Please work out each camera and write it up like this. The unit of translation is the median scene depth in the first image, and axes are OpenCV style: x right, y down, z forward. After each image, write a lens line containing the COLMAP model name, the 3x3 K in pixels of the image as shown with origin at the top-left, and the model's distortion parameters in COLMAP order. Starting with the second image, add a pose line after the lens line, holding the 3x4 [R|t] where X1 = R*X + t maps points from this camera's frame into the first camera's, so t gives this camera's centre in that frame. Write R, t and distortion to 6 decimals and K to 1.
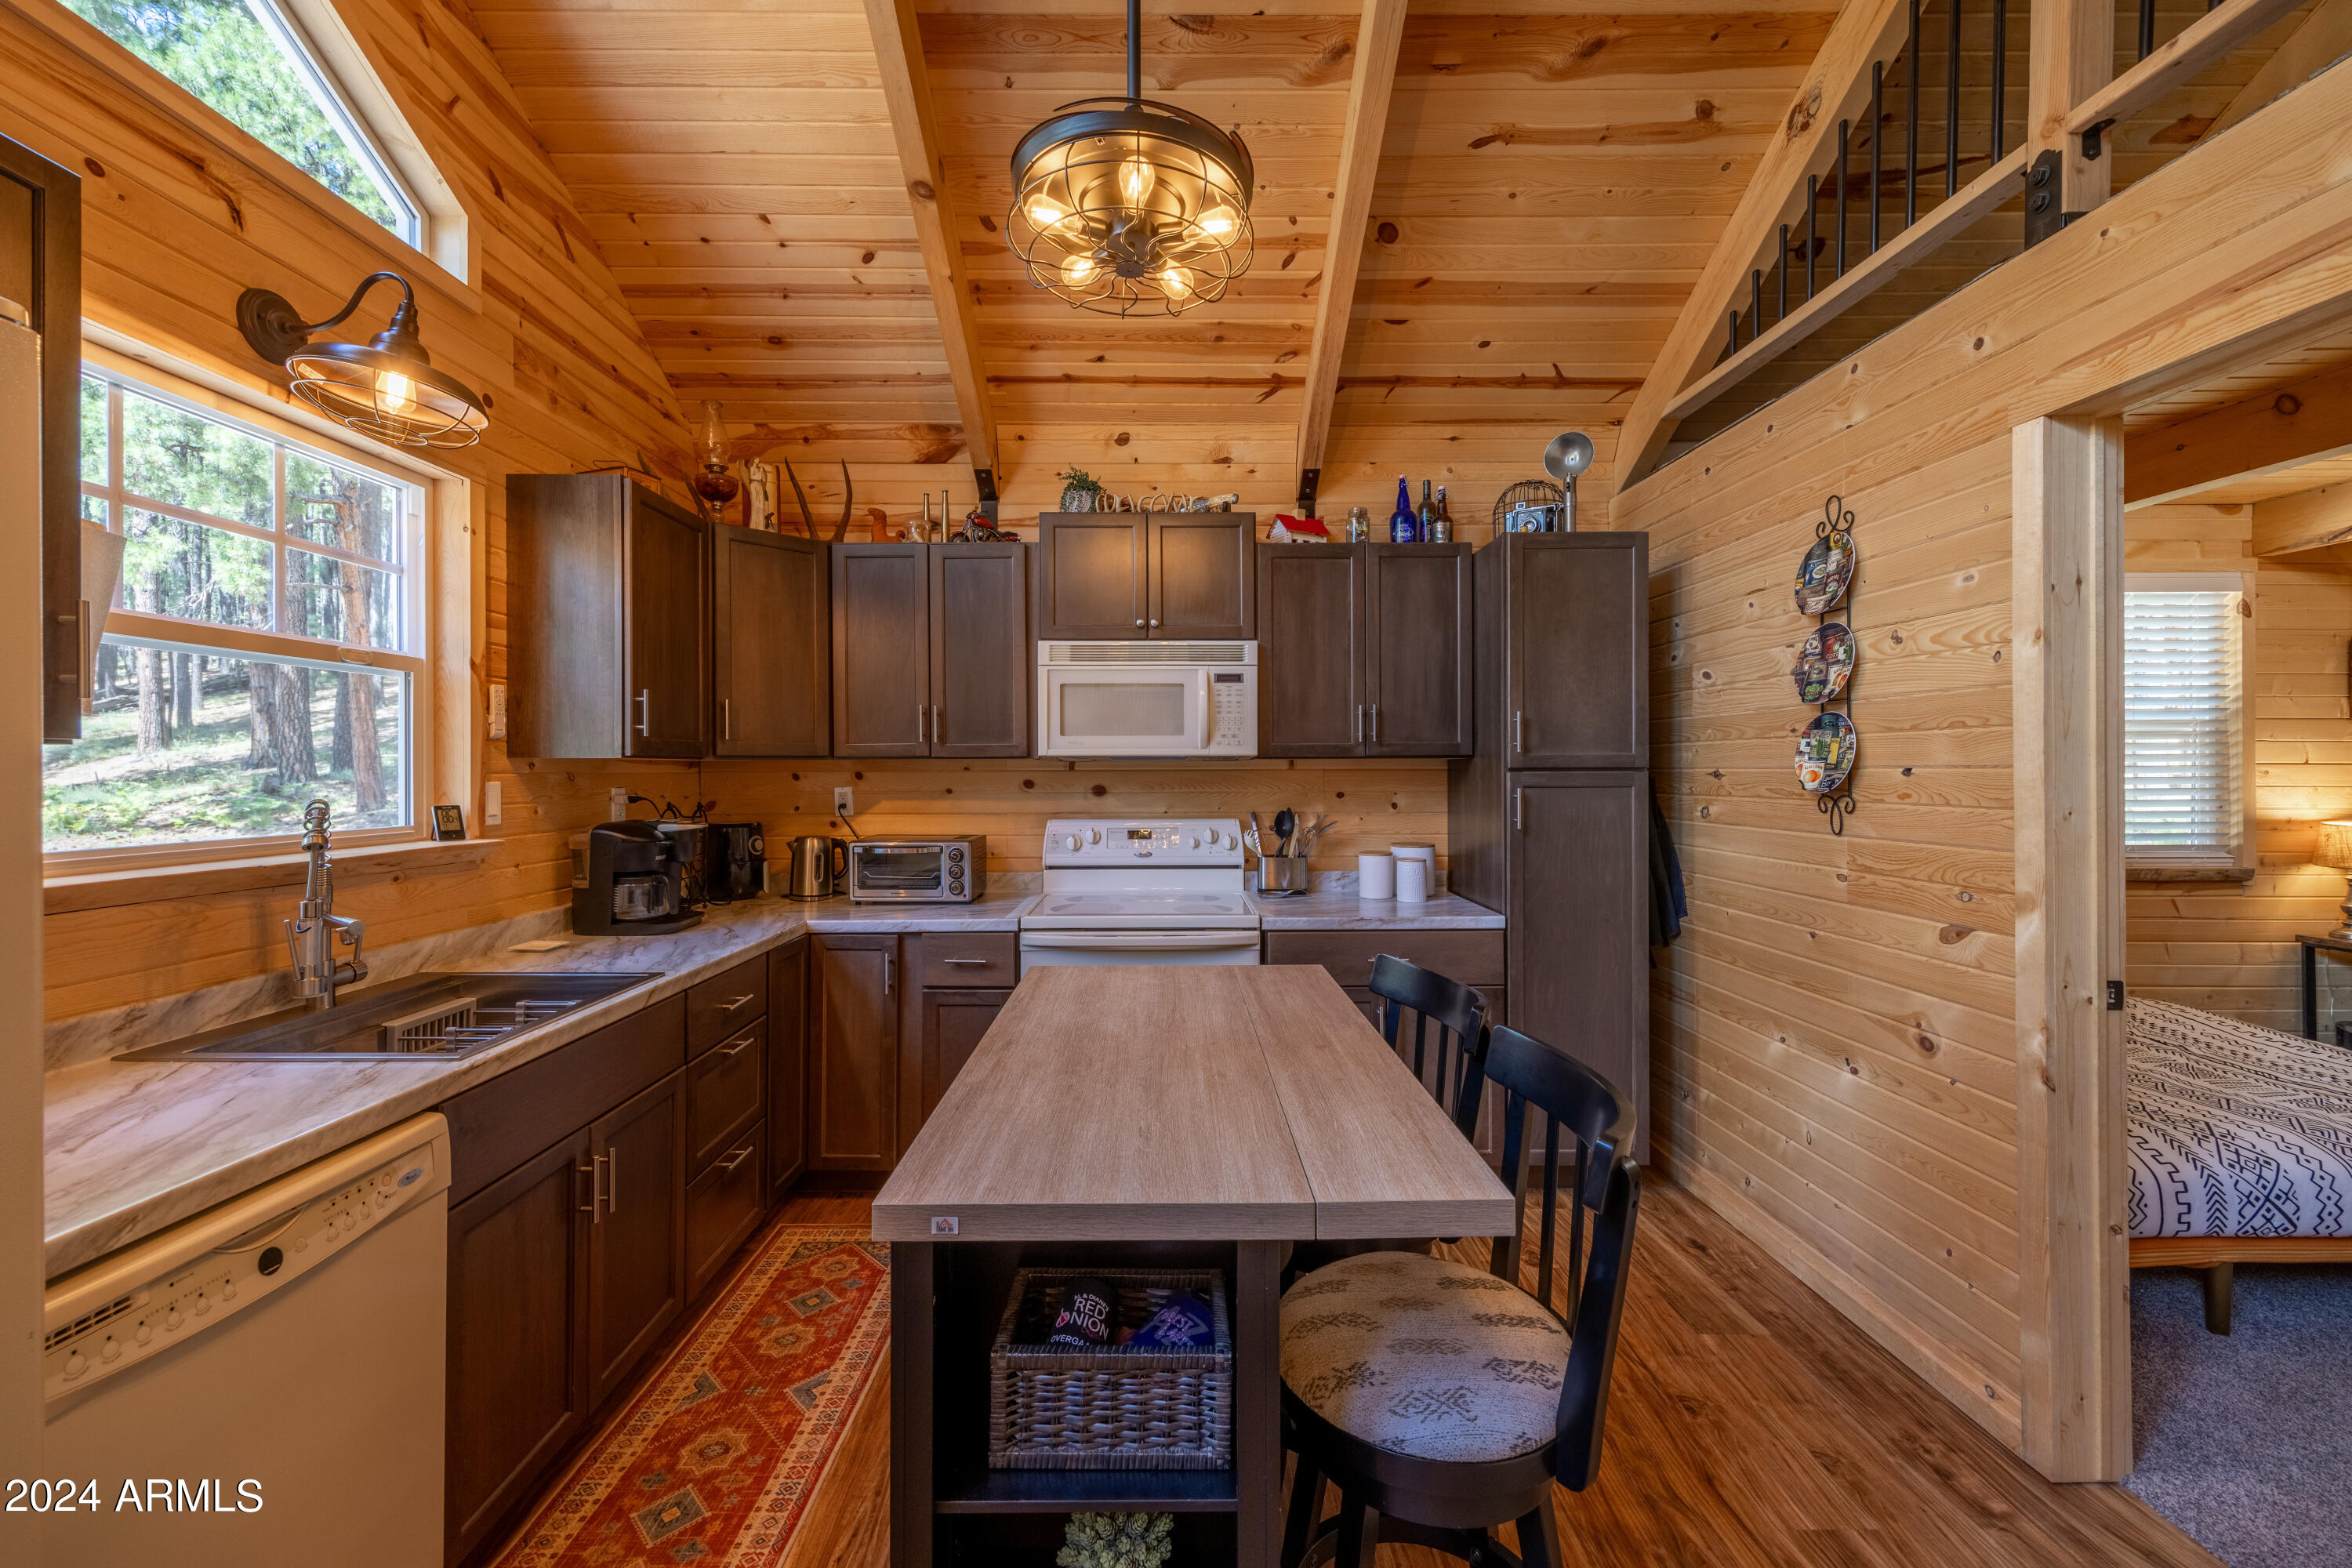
lens RADIAL K [[902.0, 0, 1175.9], [0, 902.0, 771.5], [0, 0, 1]] dist [0.001284, 0.000195]
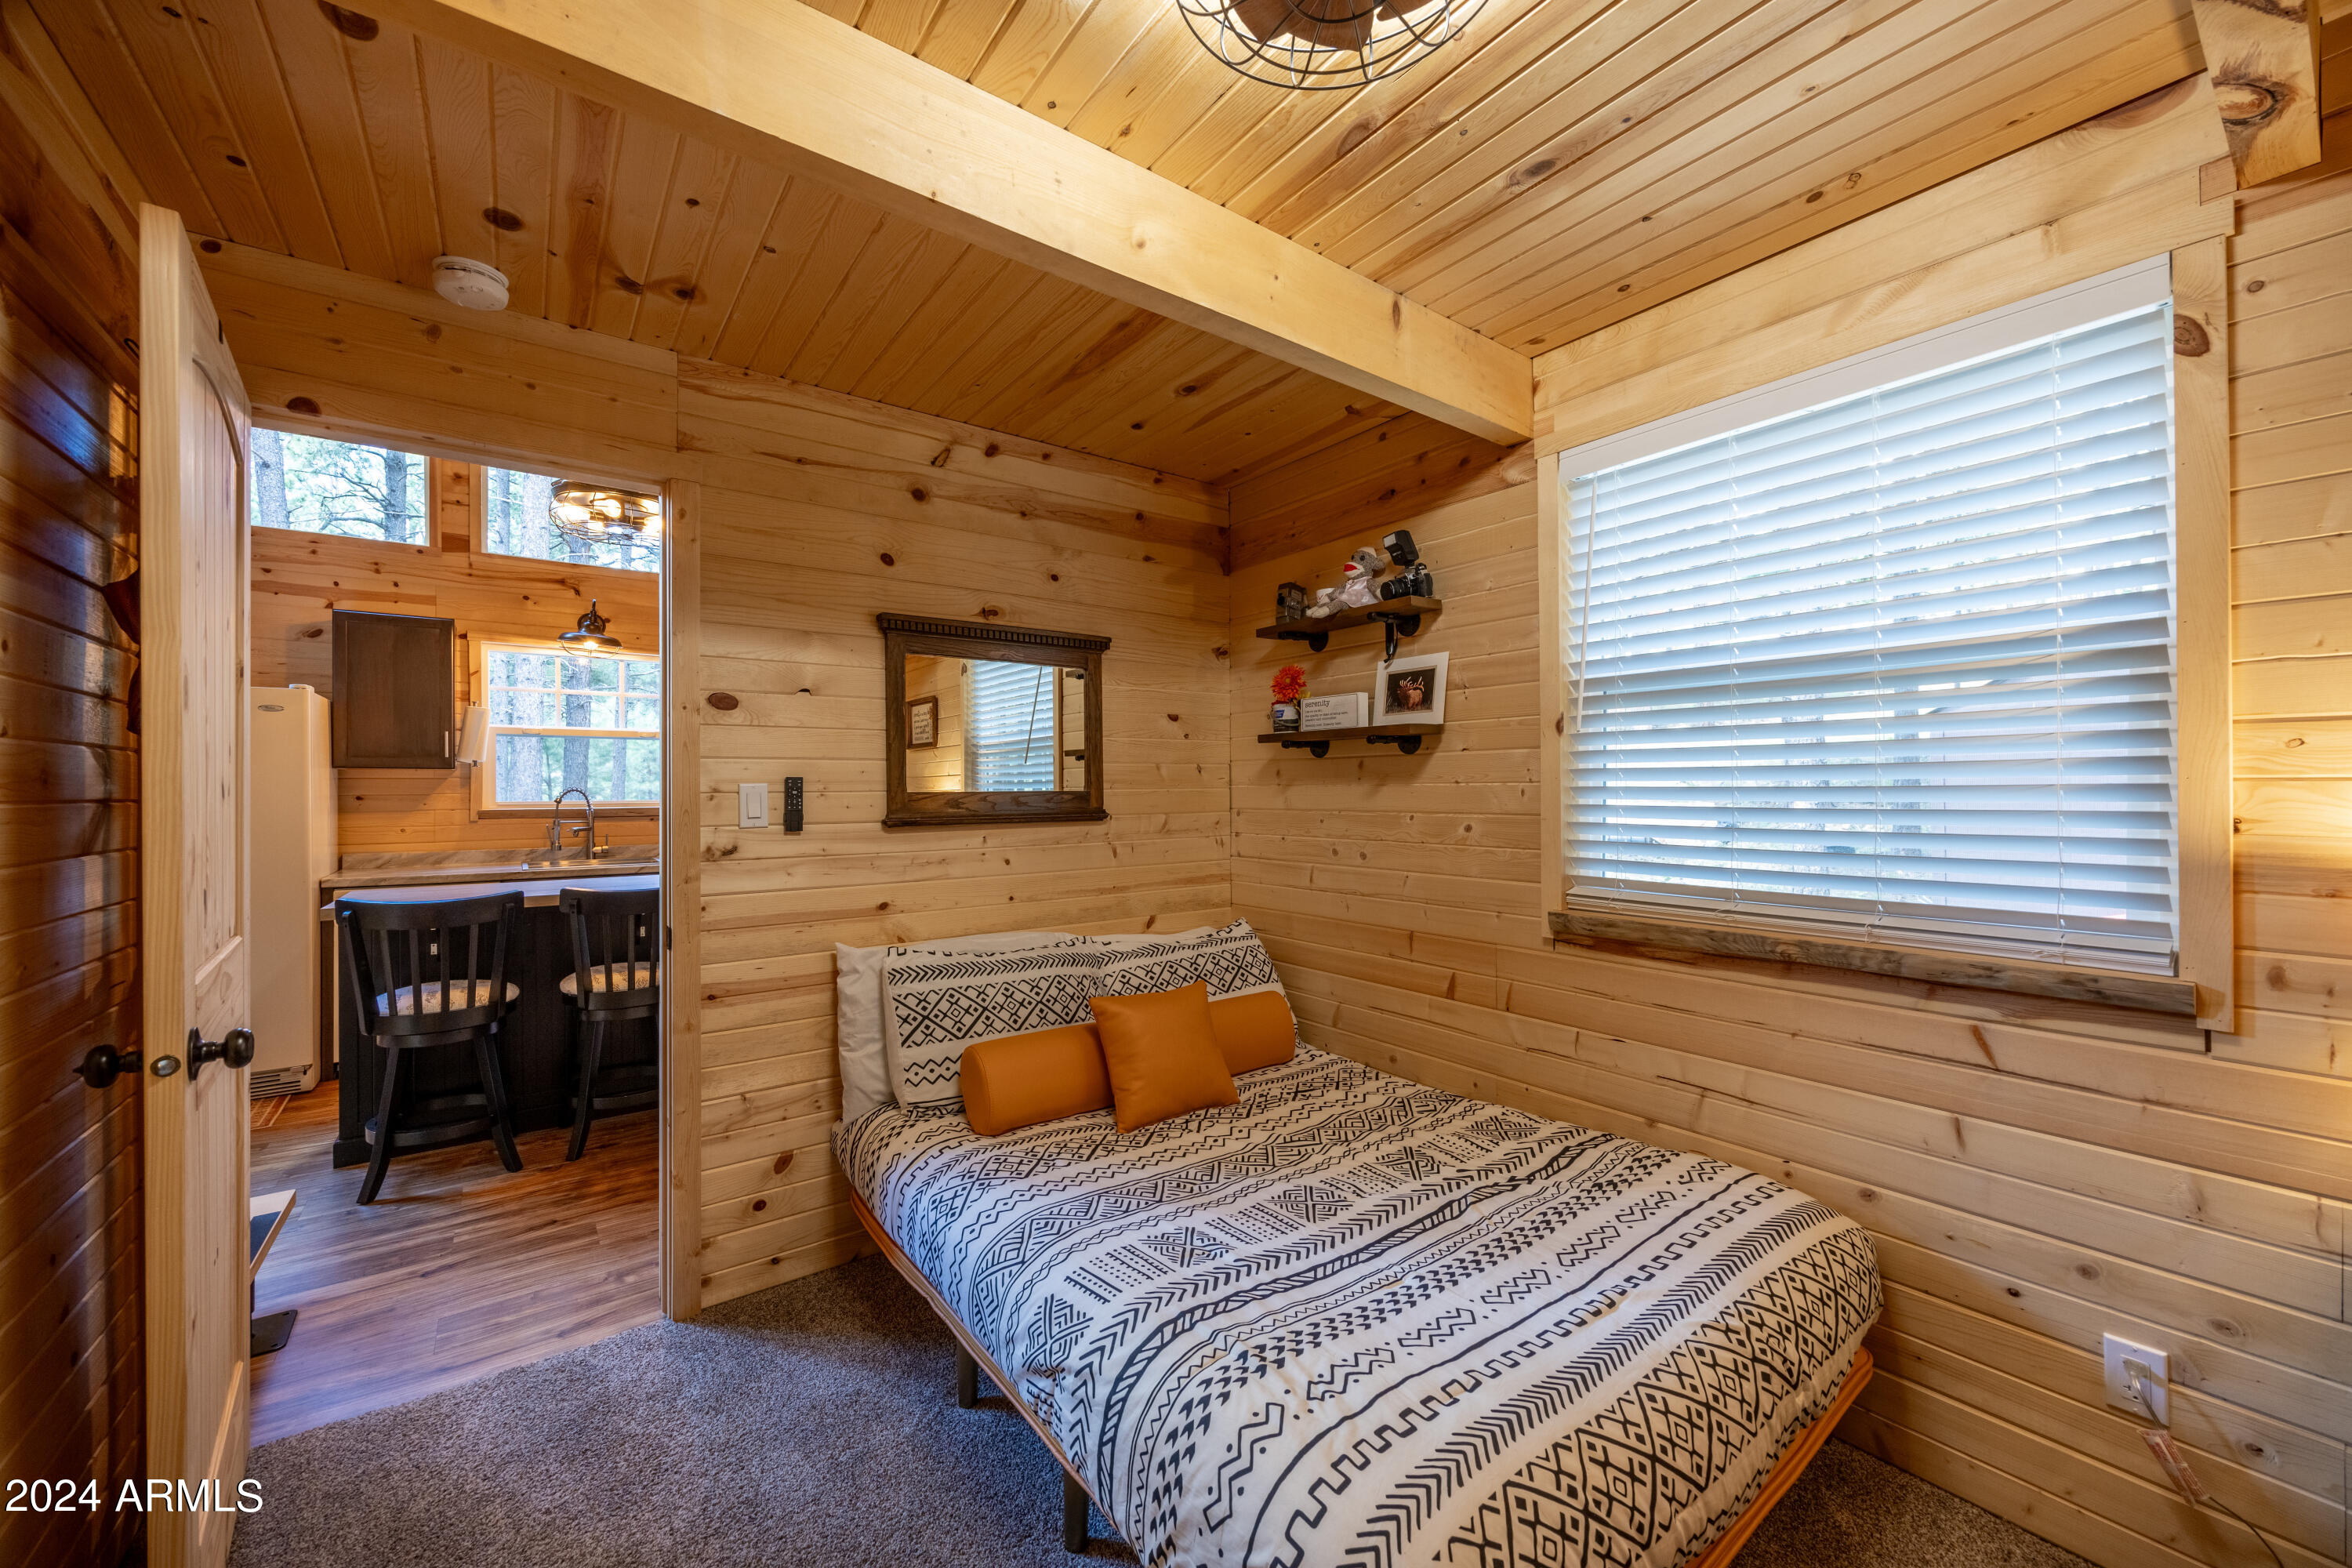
lens RADIAL K [[902.0, 0, 1175.9], [0, 902.0, 771.5], [0, 0, 1]] dist [0.001284, 0.000195]
pose [[0.581701, -0.008287, -0.813360, 1.242934], [0.006387, 0.999964, -0.005620, 0.013194], [0.813377, -0.001925, 0.581733, 0.406136]]
